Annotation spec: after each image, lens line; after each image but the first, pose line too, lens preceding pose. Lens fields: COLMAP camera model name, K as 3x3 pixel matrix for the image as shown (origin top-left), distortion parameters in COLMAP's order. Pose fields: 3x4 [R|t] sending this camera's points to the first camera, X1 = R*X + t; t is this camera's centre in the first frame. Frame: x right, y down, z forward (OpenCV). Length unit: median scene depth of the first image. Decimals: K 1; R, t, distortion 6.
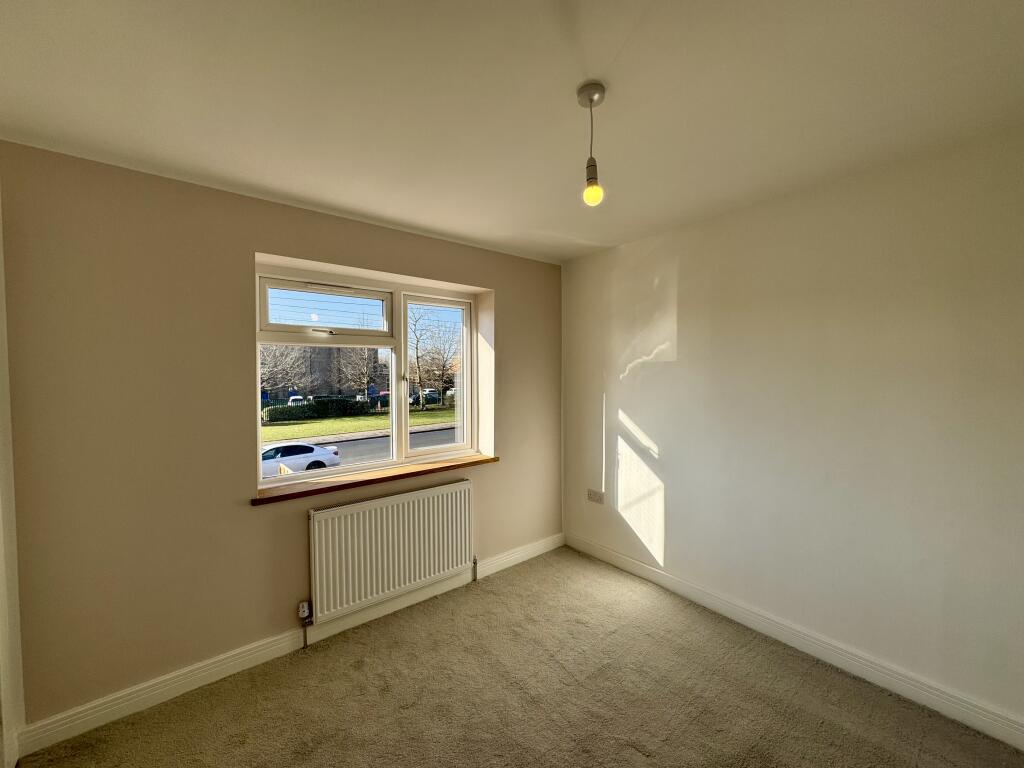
lens RADIAL K [[411.8, 0, 490.8], [0, 411.8, 377.6], [0, 0, 1]] dist [-0.004731, 0.000649]
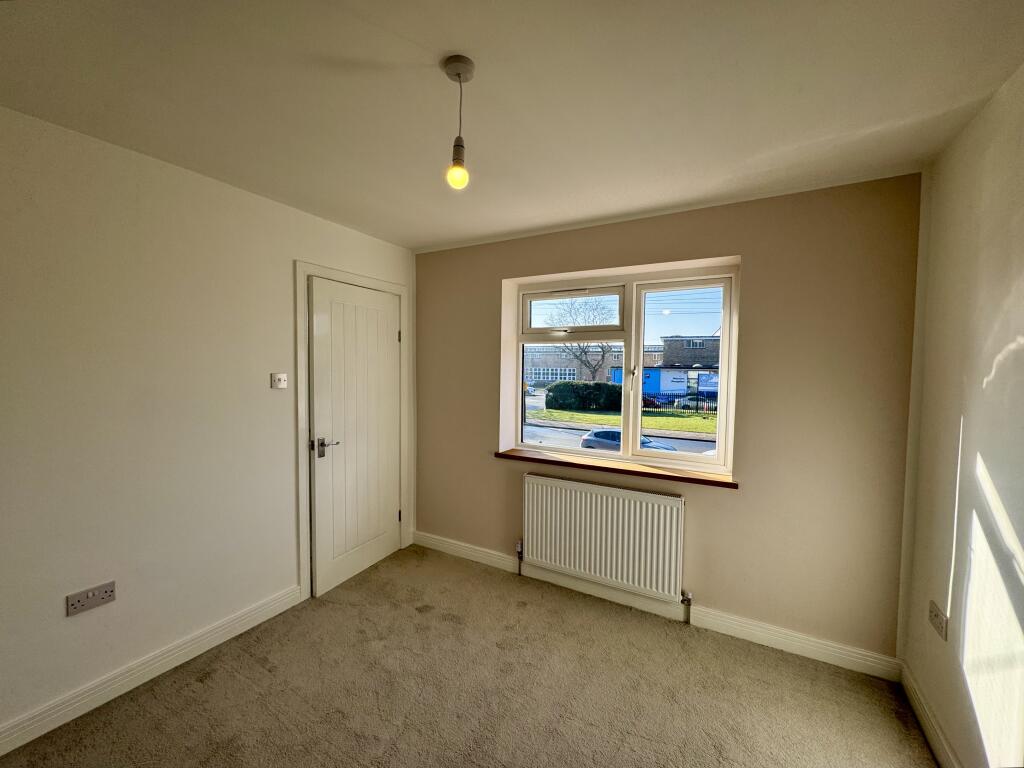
lens RADIAL K [[411.8, 0, 514.9], [0, 411.8, 378.3], [0, 0, 1]] dist [-0.004731, 0.000649]
pose [[0.382578, 0.041078, -0.923010, 0.580126], [-0.023651, 0.999119, 0.034662, -0.011605], [0.923620, 0.008569, 0.383213, 0.380871]]
